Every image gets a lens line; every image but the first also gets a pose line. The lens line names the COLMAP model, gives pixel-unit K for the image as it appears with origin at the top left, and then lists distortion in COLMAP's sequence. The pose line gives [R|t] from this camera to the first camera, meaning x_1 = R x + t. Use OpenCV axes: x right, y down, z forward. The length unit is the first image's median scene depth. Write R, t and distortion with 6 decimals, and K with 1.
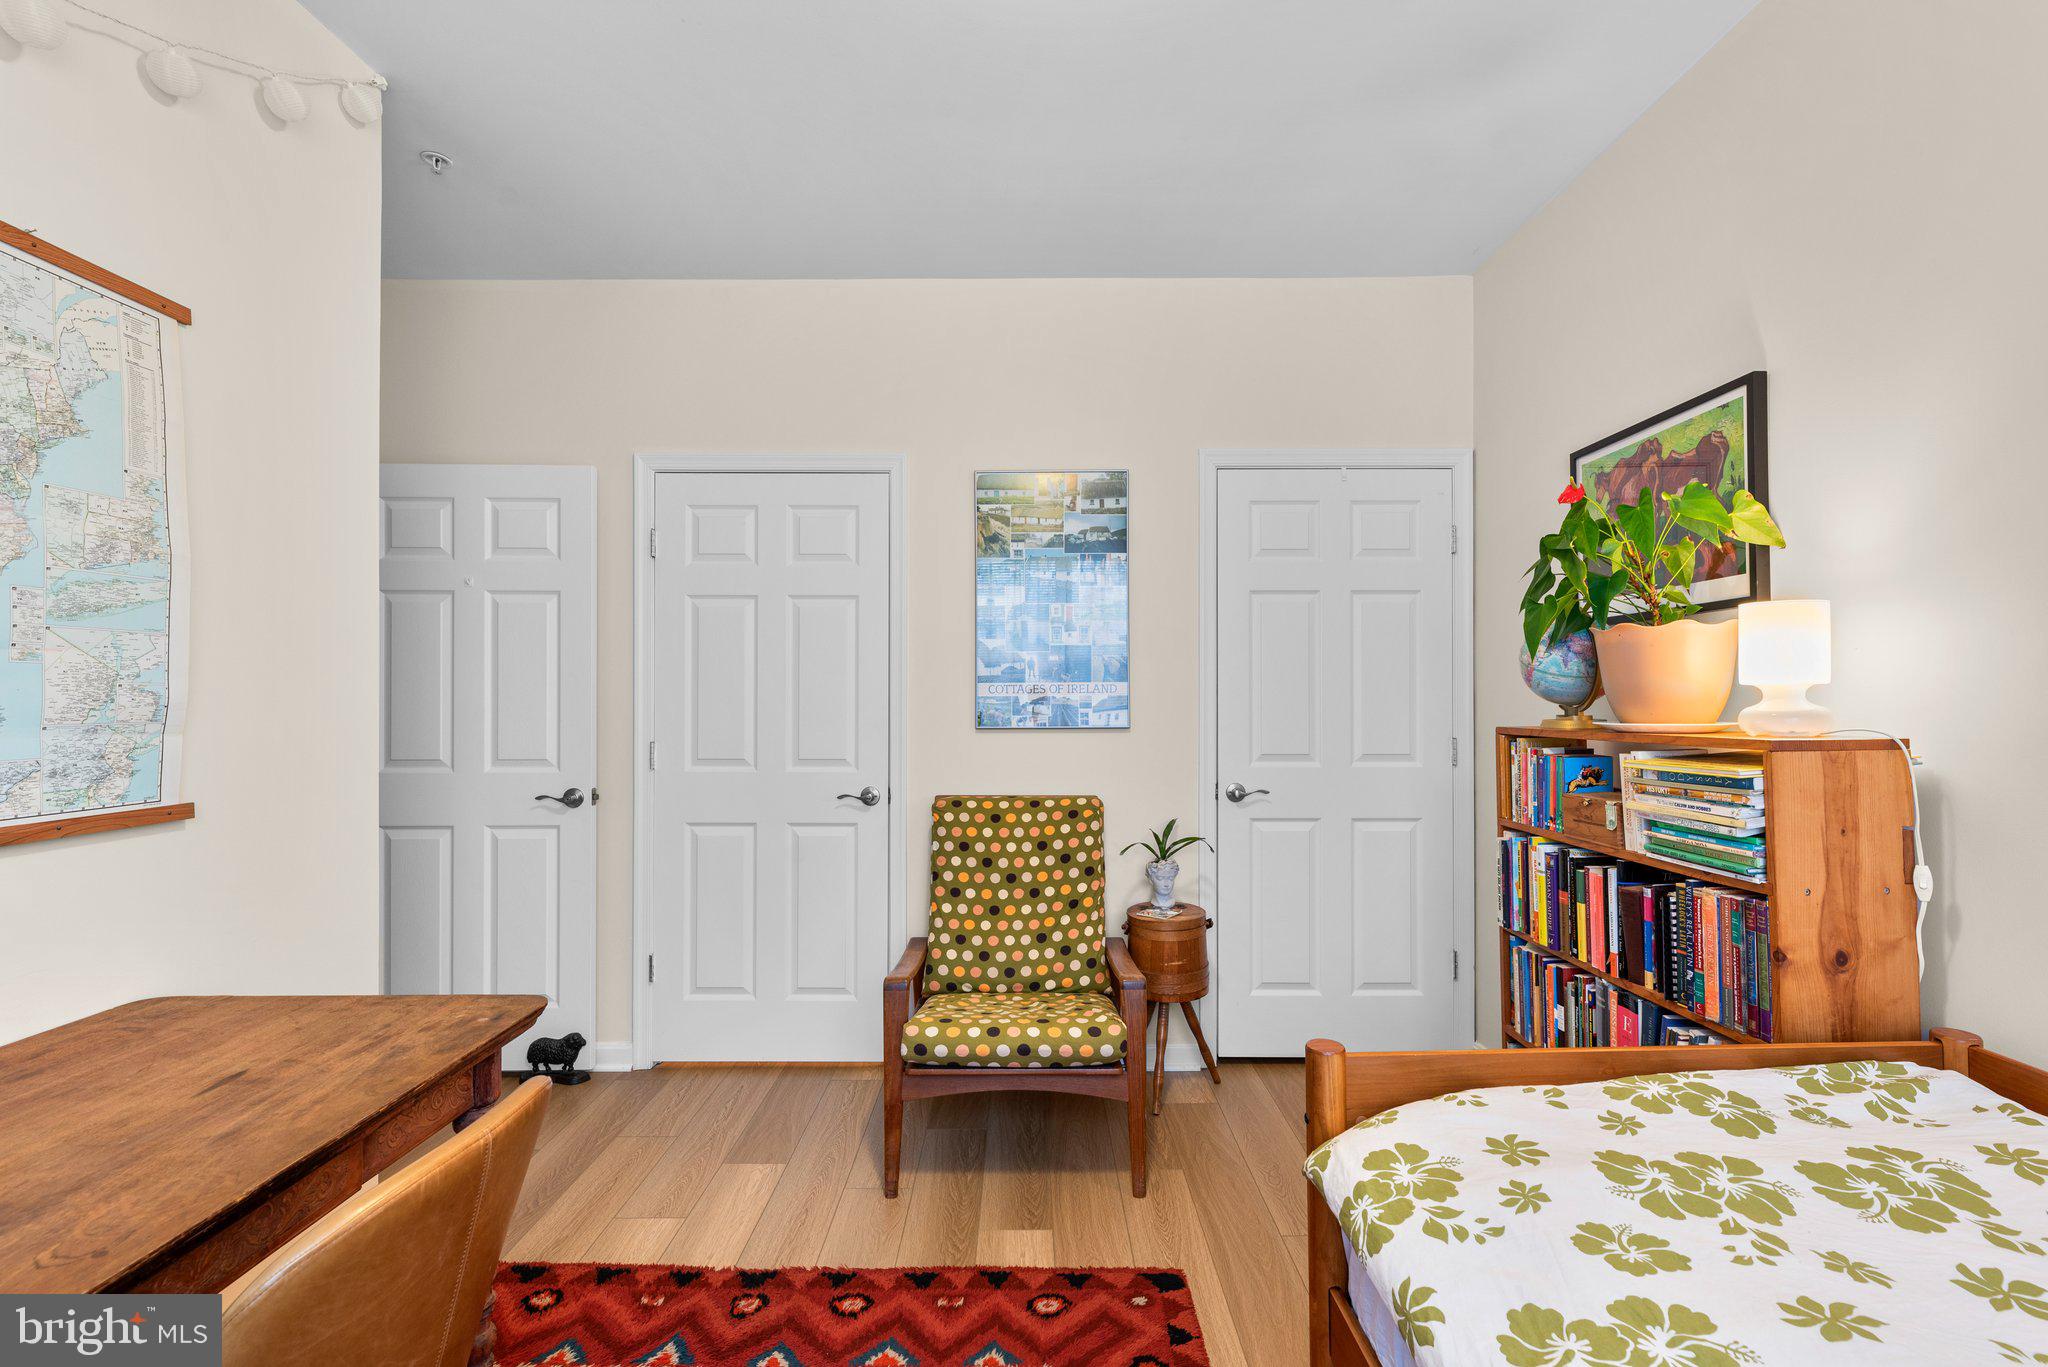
lens RADIAL K [[921.4, 0, 1028.1], [0, 921.4, 674.3], [0, 0, 1]] dist [-0.000202, 0.001535]
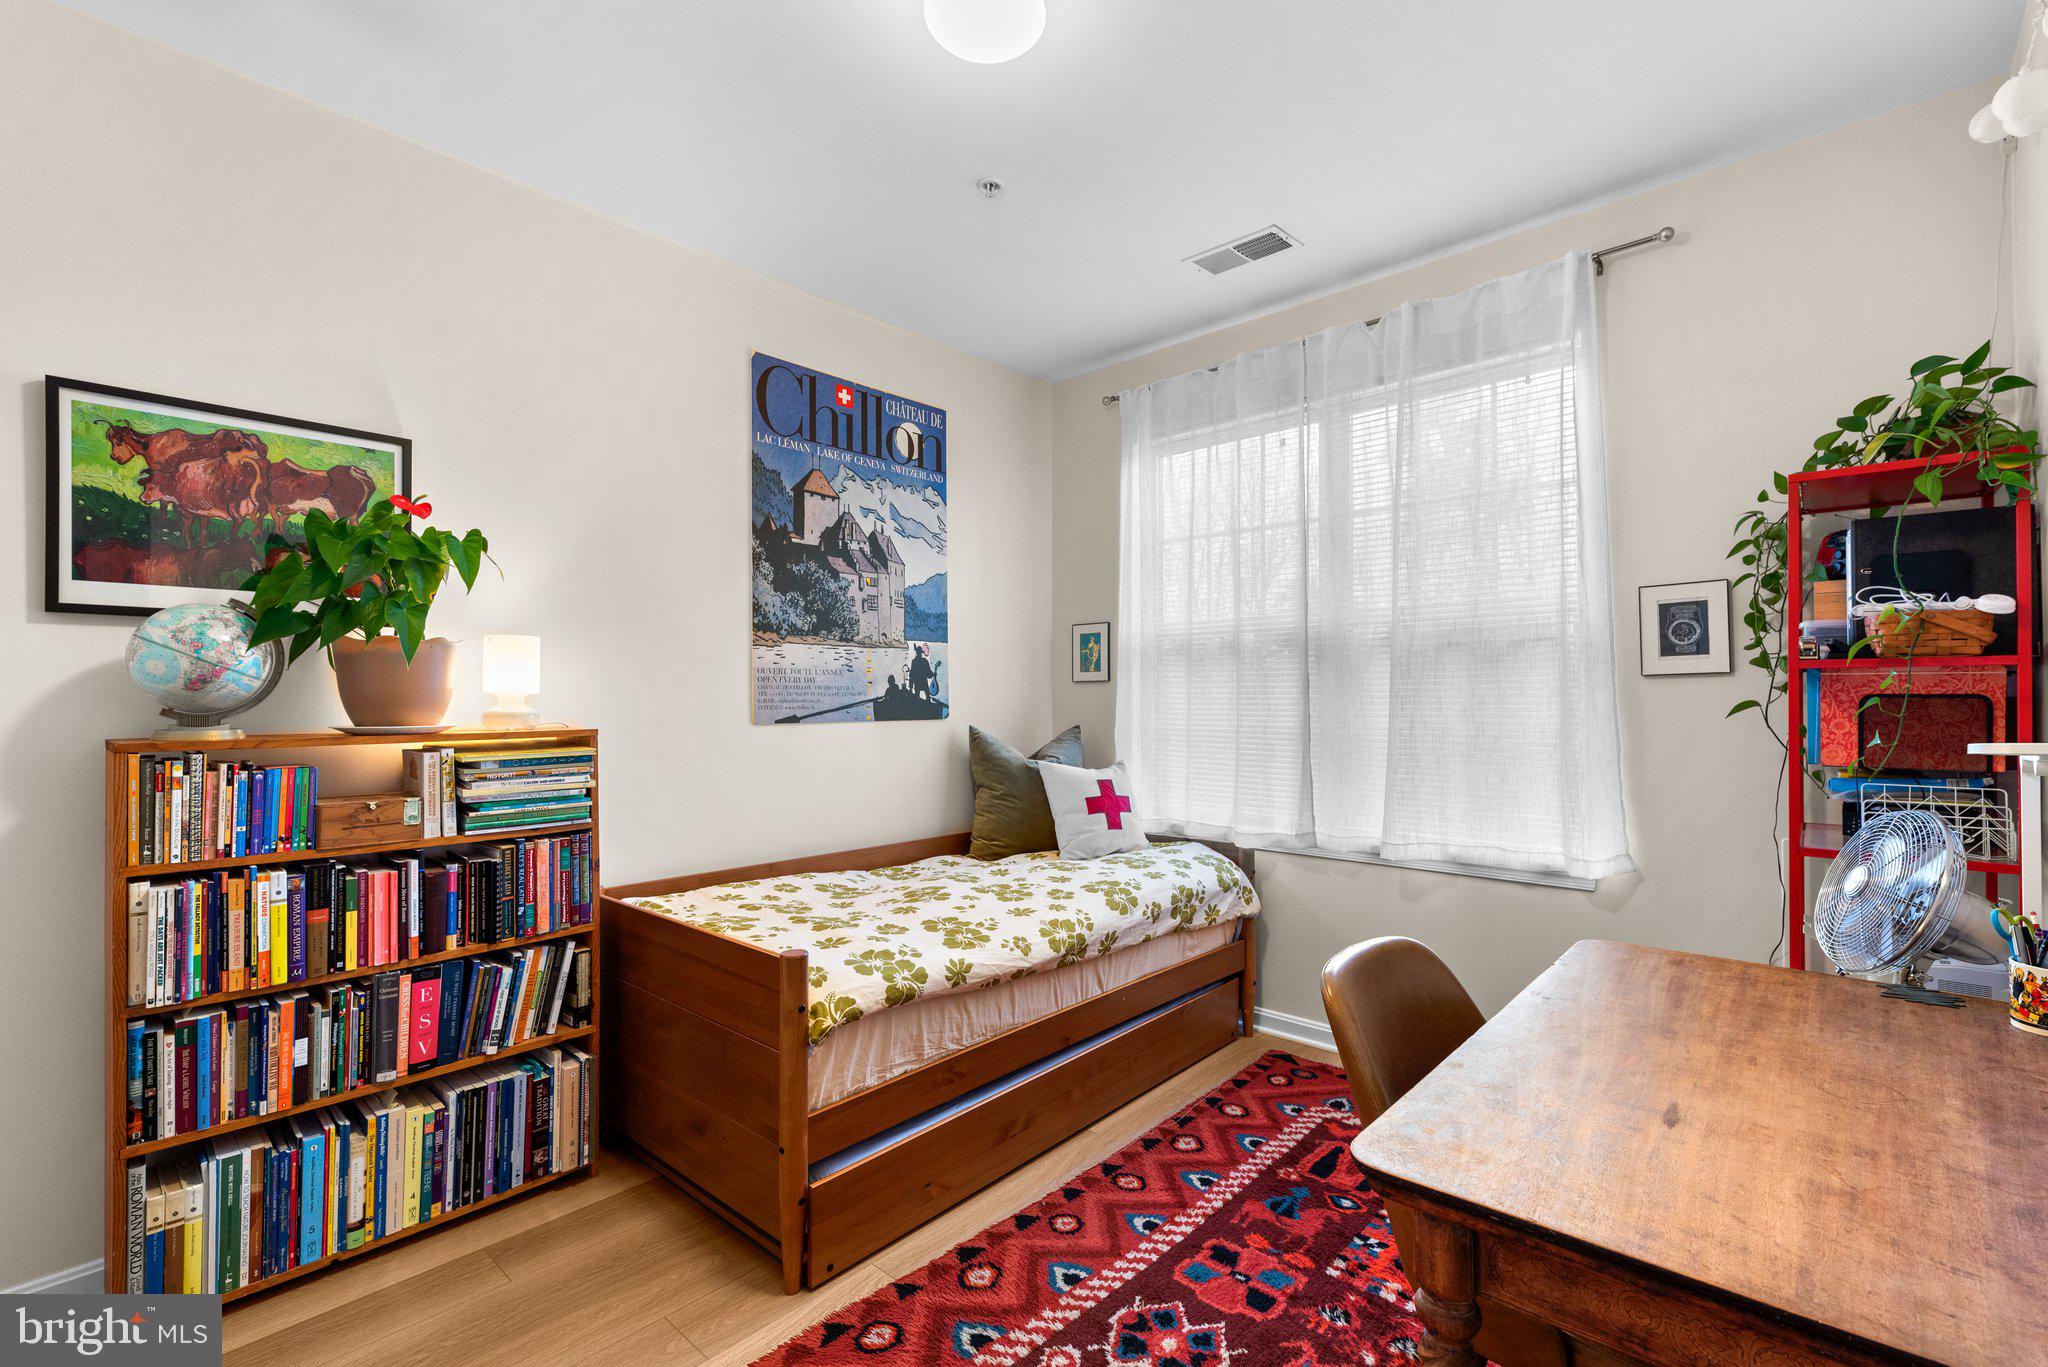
lens RADIAL K [[921.4, 0, 1025.8], [0, 921.4, 694.2], [0, 0, 1]] dist [-0.000202, 0.001535]
pose [[-0.740723, 0.008814, 0.671753, -0.633631], [-0.011049, 0.999619, -0.025299, 0.034245], [-0.671720, -0.026162, -0.740343, 1.320766]]
